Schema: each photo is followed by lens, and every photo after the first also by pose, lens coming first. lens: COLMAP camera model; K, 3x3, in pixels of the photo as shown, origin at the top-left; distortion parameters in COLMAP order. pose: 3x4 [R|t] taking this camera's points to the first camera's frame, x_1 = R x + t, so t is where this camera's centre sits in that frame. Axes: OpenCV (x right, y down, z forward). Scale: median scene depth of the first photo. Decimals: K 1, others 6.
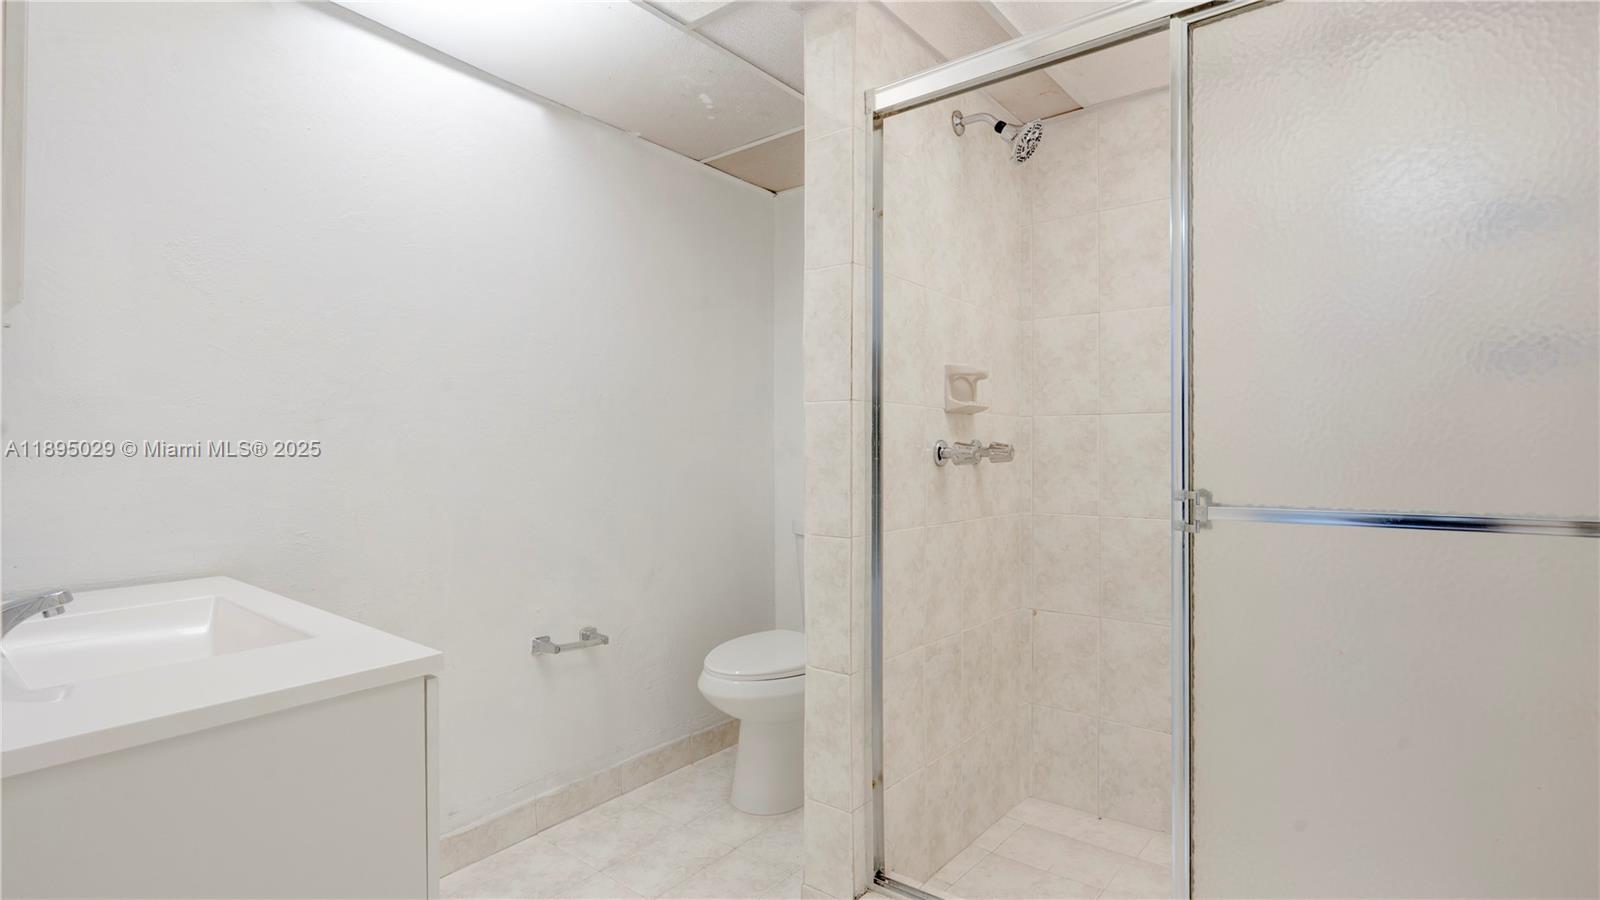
lens RADIAL K [[743.0, 0, 799.9], [0, 743.0, 452.7], [0, 0, 1]] dist [-0.000999, 0.000090]
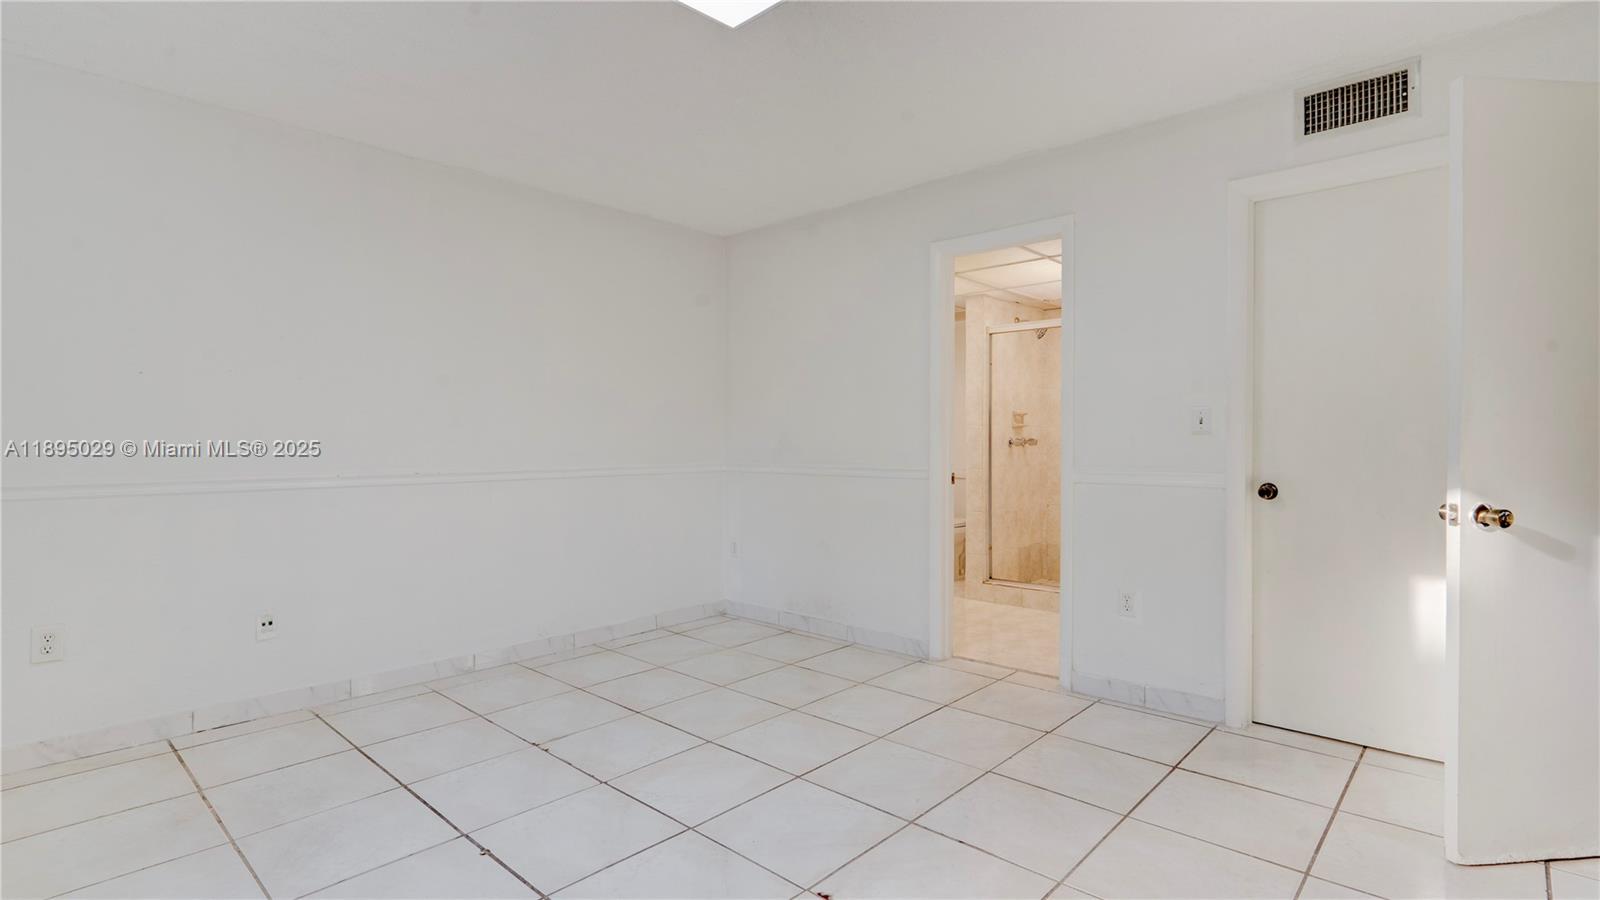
lens RADIAL K [[743.0, 0, 801.1], [0, 743.0, 447.5], [0, 0, 1]] dist [-0.000999, 0.000090]
pose [[0.997263, -0.000779, -0.073928, -0.399254], [0.001335, 0.999971, 0.007469, -0.001626], [0.073920, -0.007547, 0.997236, -1.890615]]
